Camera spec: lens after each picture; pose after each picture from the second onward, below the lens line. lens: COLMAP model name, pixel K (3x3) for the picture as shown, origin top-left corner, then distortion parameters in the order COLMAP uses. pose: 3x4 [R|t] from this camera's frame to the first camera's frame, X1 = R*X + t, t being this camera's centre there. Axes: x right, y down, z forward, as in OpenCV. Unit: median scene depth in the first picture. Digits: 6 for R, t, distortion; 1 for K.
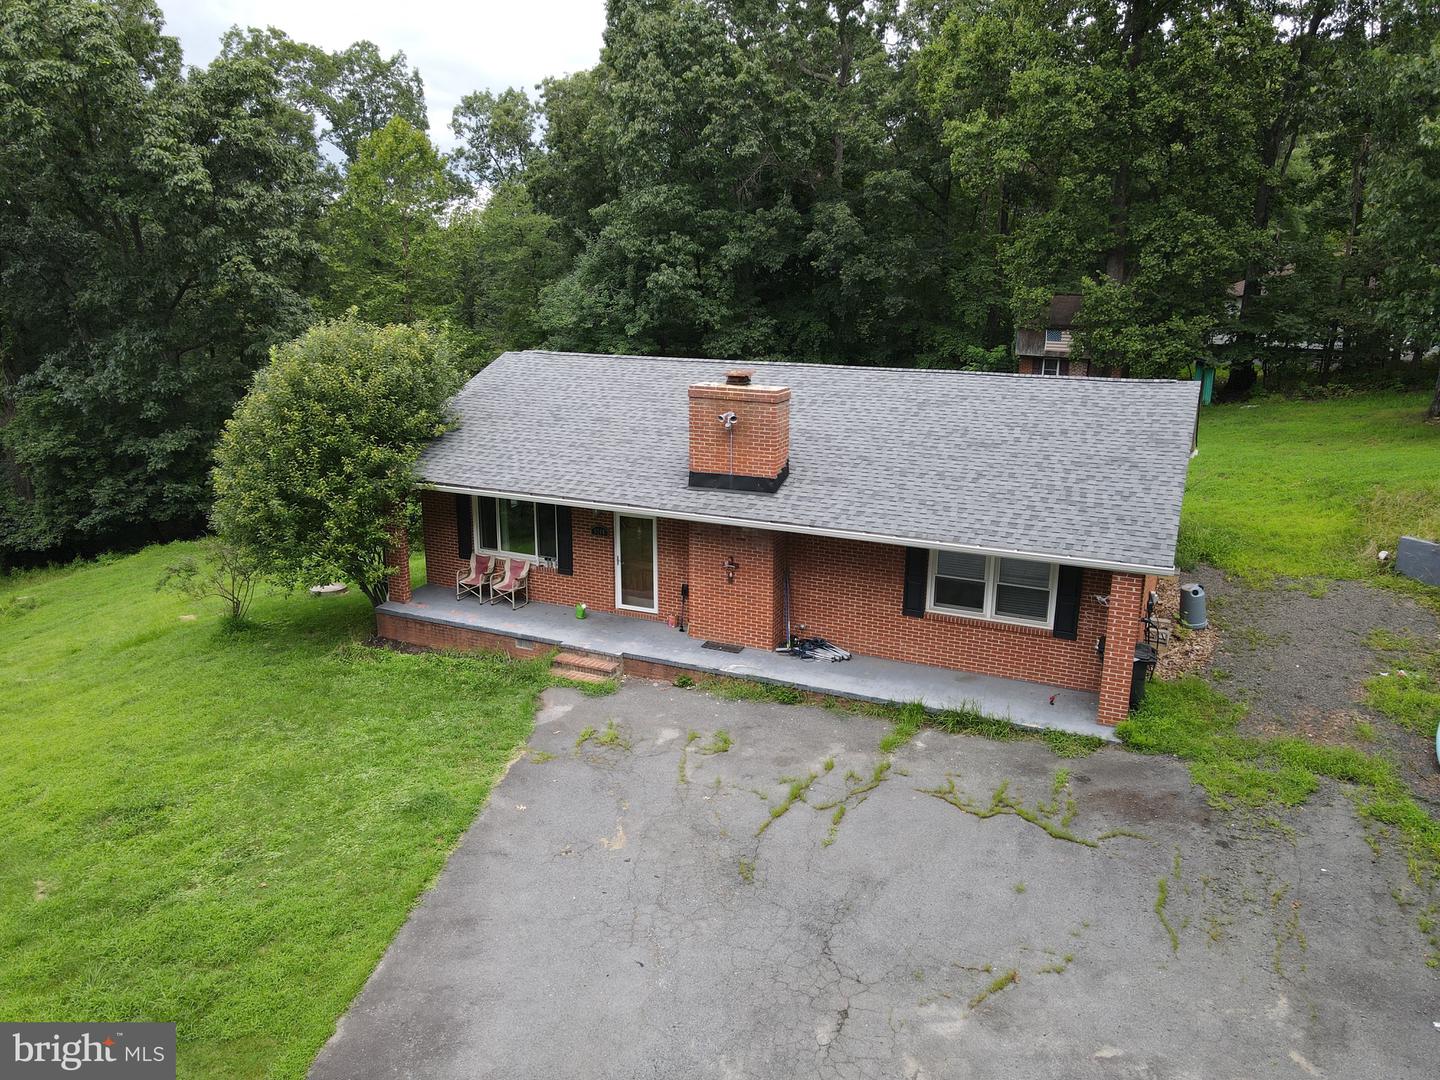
lens RADIAL K [[1058.6, 0, 717.0], [0, 1058.6, 537.8], [0, 0, 1]] dist [0.000458, 0.026296]
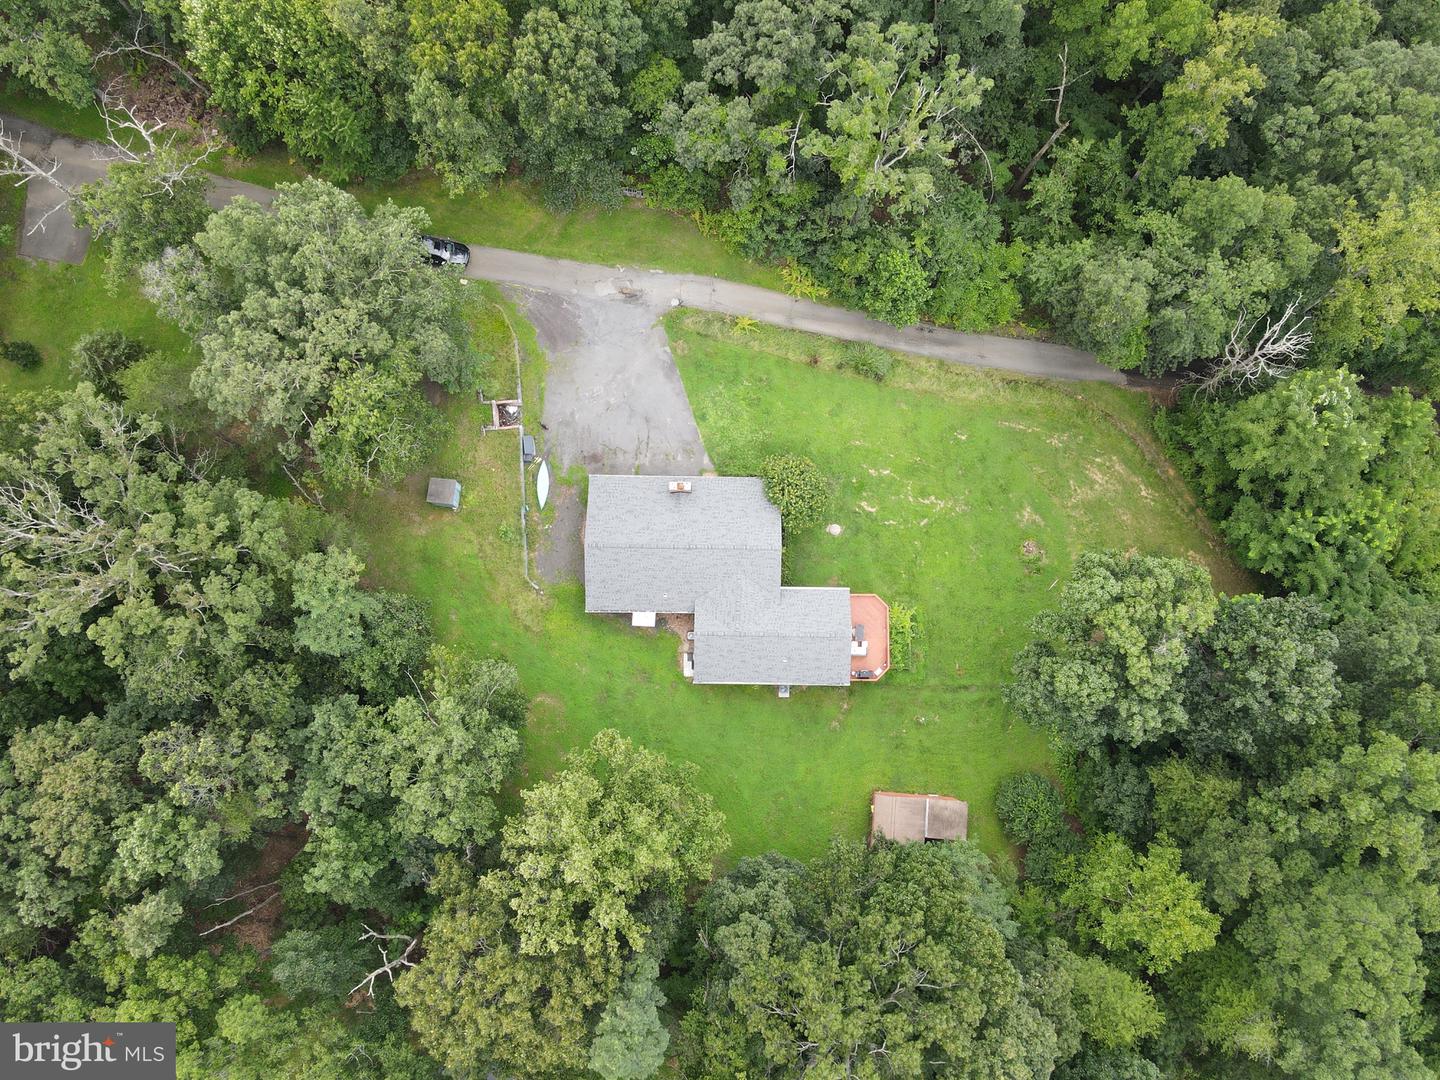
lens RADIAL K [[1058.6, 0, 714.7], [0, 1058.6, 540.5], [0, 0, 1]] dist [0.000458, 0.026296]
pose [[-0.909129, 0.412119, -0.060345, 0.279893], [-0.113052, -0.104716, 0.988056, -5.077137], [0.400878, 0.905092, 0.141791, 0.712448]]
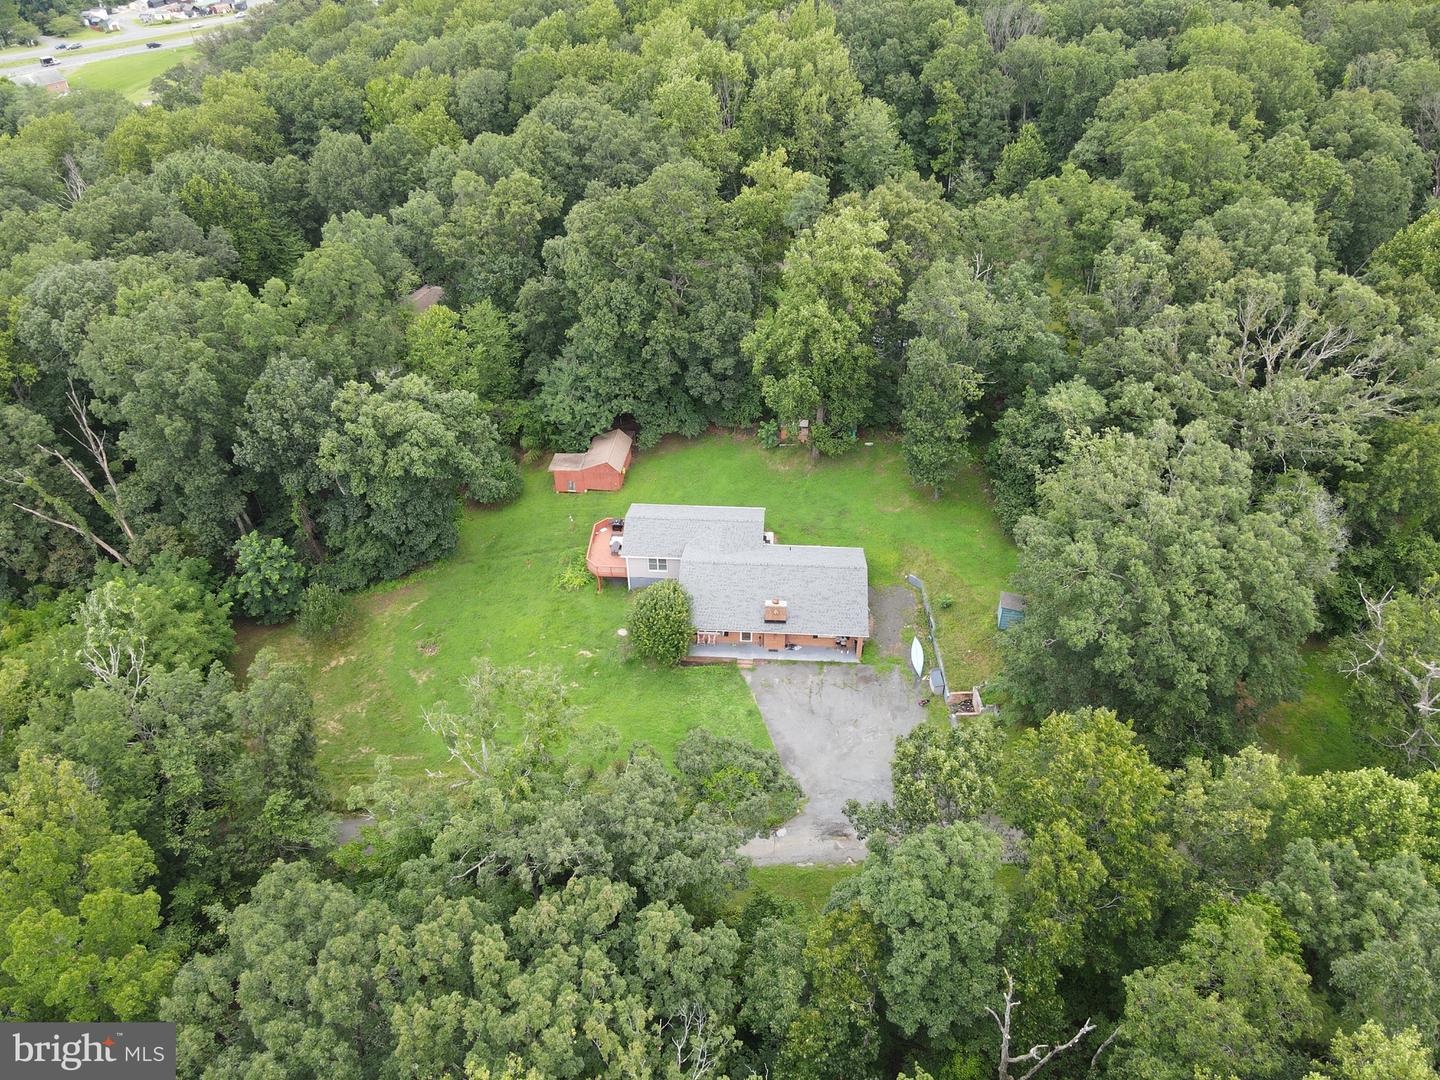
lens RADIAL K [[1058.6, 0, 717.4], [0, 1058.6, 540.2], [0, 0, 1]] dist [0.000458, 0.026296]
pose [[0.929288, -0.240608, 0.280235, -1.550293], [0.104413, 0.898895, 0.425542, -2.564415], [-0.354290, -0.366191, 0.860455, -2.945604]]
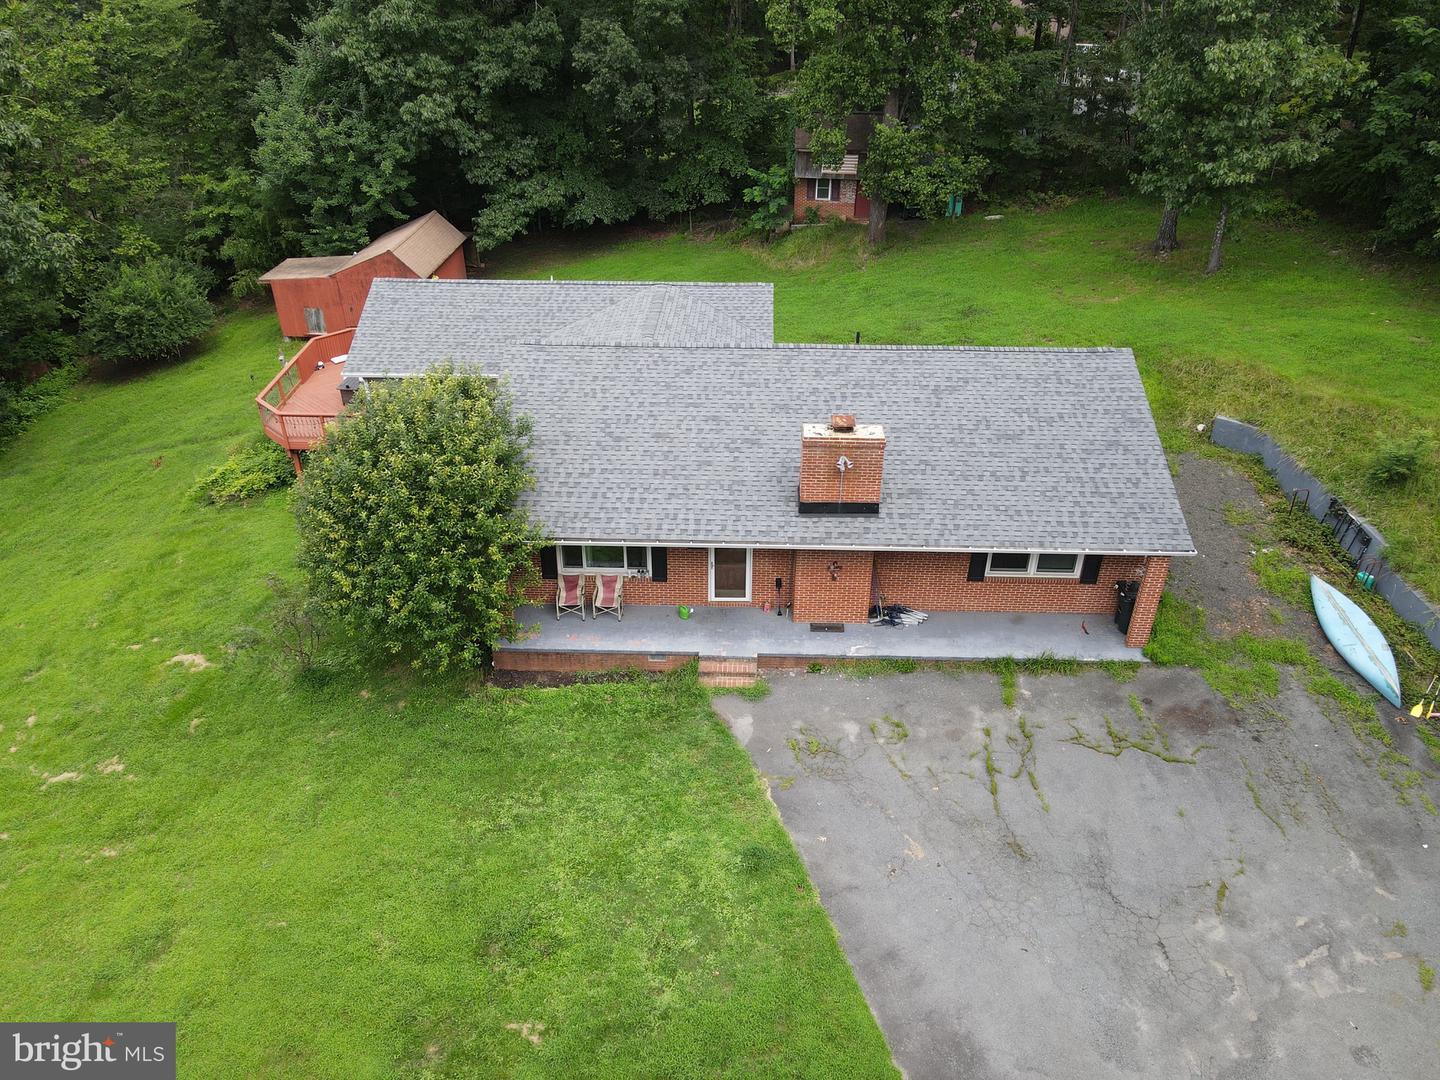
lens RADIAL K [[1058.6, 0, 718.7], [0, 1058.6, 536.9], [0, 0, 1]] dist [0.000458, 0.026296]
pose [[0.915924, -0.215311, 0.338709, -0.589796], [0.102684, 0.941547, 0.320850, -0.472855], [-0.387993, -0.259095, 0.884495, -0.017432]]
